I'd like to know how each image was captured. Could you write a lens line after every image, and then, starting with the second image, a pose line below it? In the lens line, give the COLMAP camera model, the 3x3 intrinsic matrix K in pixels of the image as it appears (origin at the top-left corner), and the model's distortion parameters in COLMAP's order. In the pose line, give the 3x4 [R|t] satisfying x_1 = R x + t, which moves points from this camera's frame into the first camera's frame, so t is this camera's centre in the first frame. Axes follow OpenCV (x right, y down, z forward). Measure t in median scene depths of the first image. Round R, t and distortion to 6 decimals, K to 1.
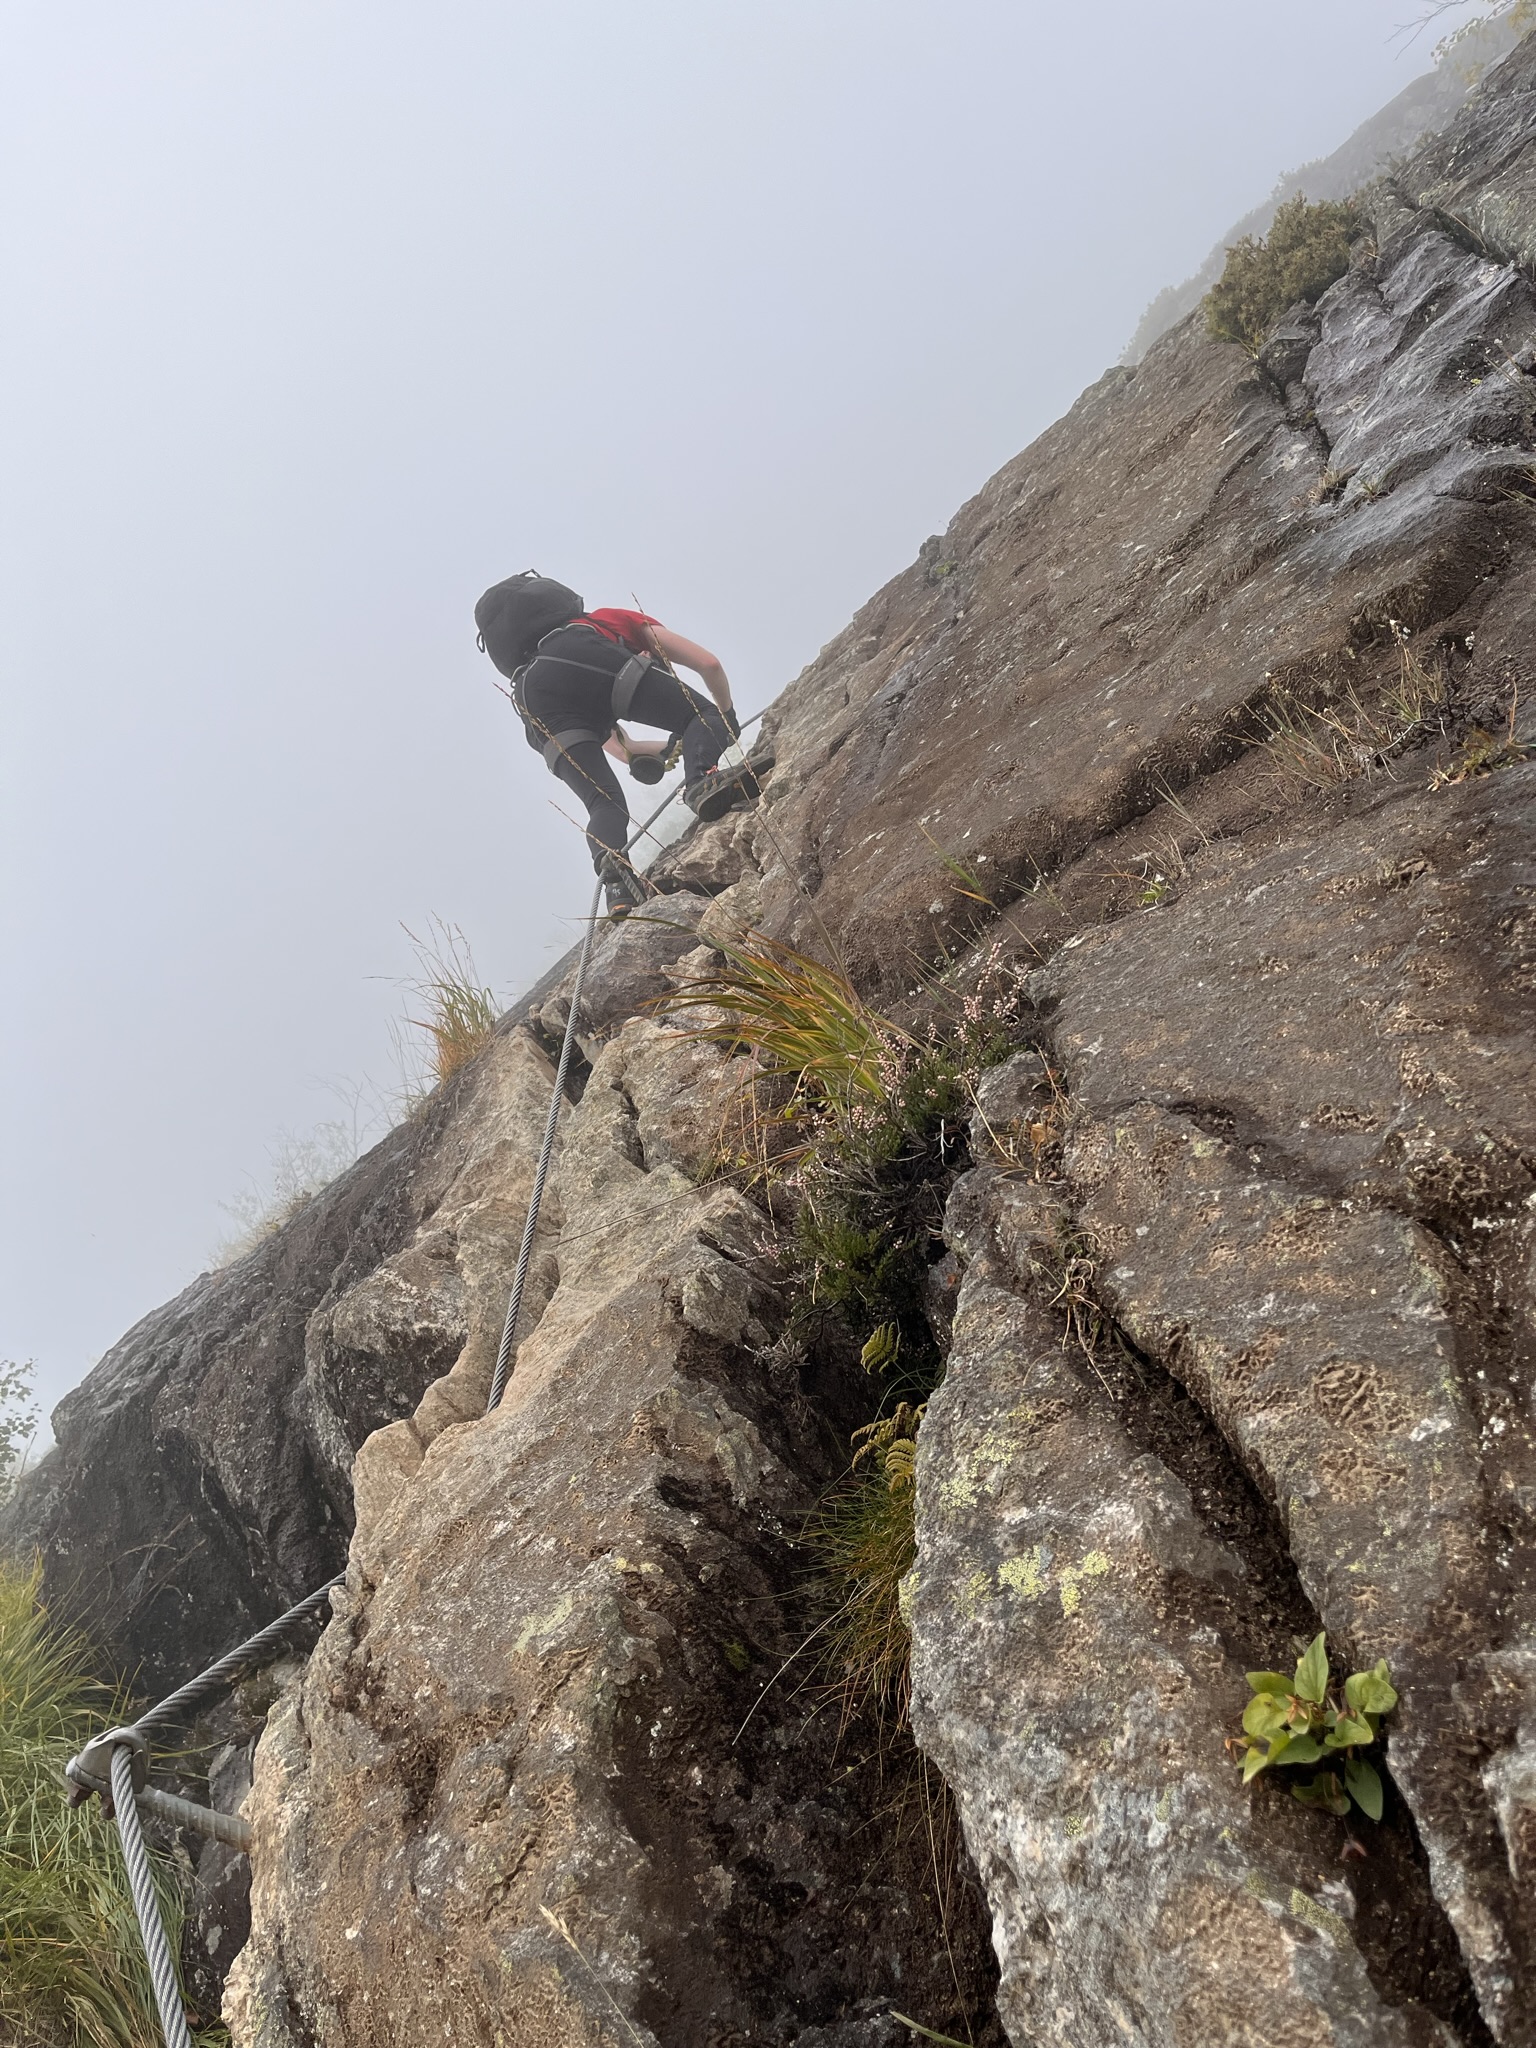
lens RADIAL K [[1525.1, 0, 726.6], [0, 1525.1, 1048.2], [0, 0, 1]] dist [0.066299, -0.084562]
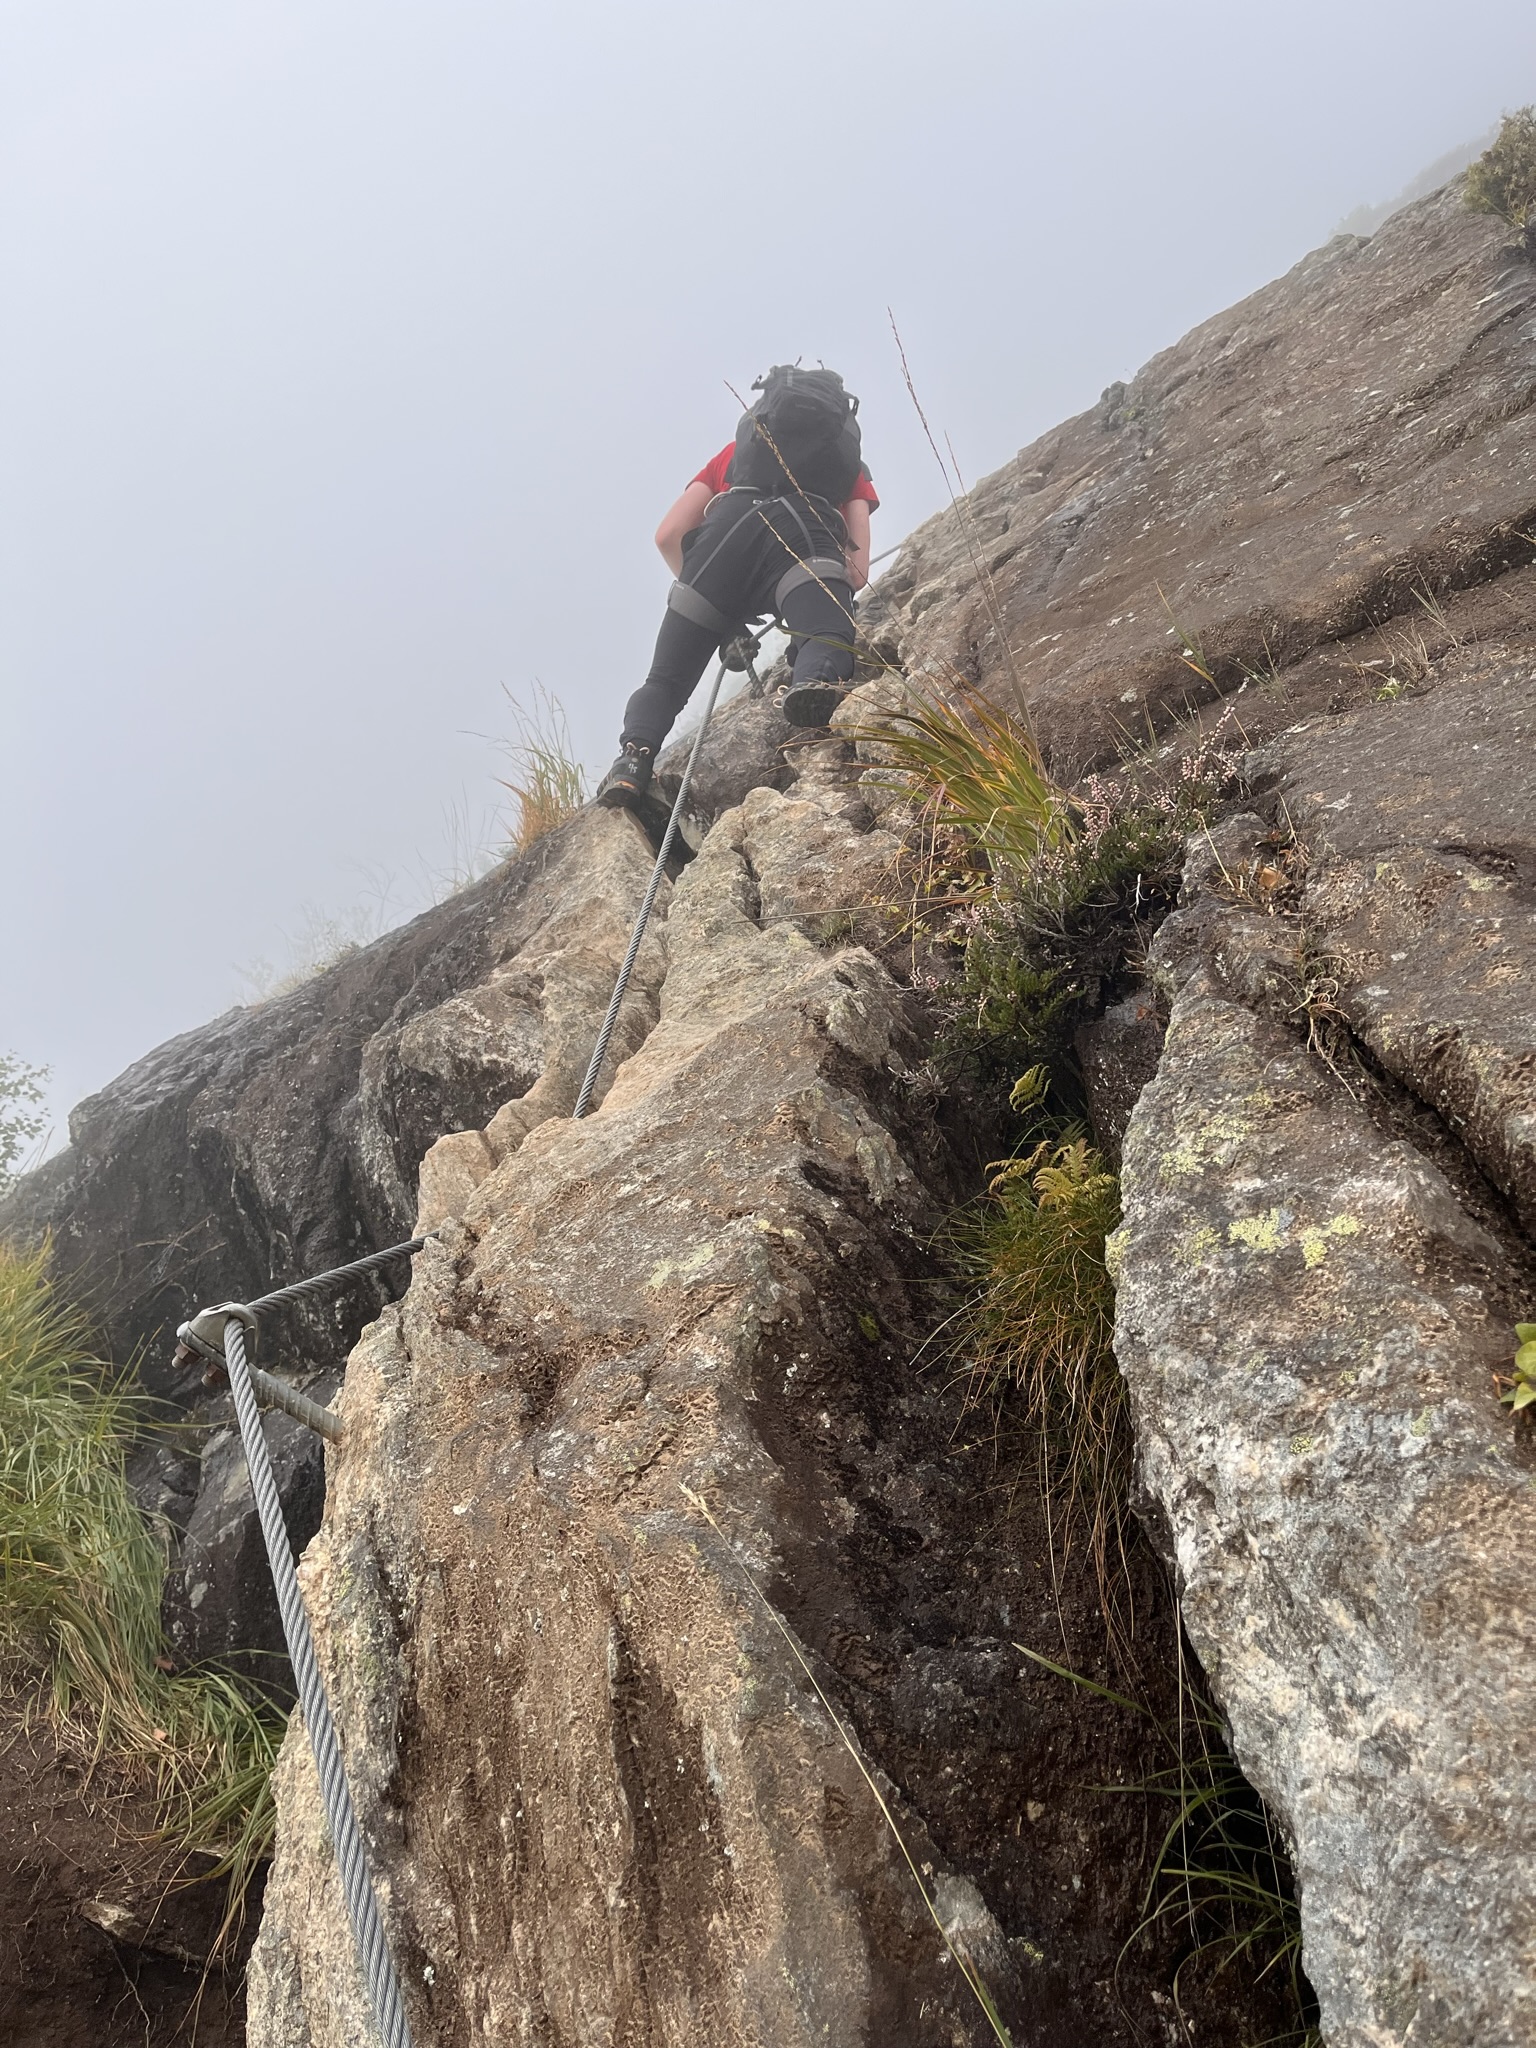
lens RADIAL K [[1525.1, 0, 760.9], [0, 1525.1, 1018.2], [0, 0, 1]] dist [0.066299, -0.084562]
pose [[0.982803, 0.184506, 0.007442, -0.094262], [-0.184515, 0.979679, 0.078640, 0.112735], [0.007219, -0.078661, 0.996875, 0.009198]]
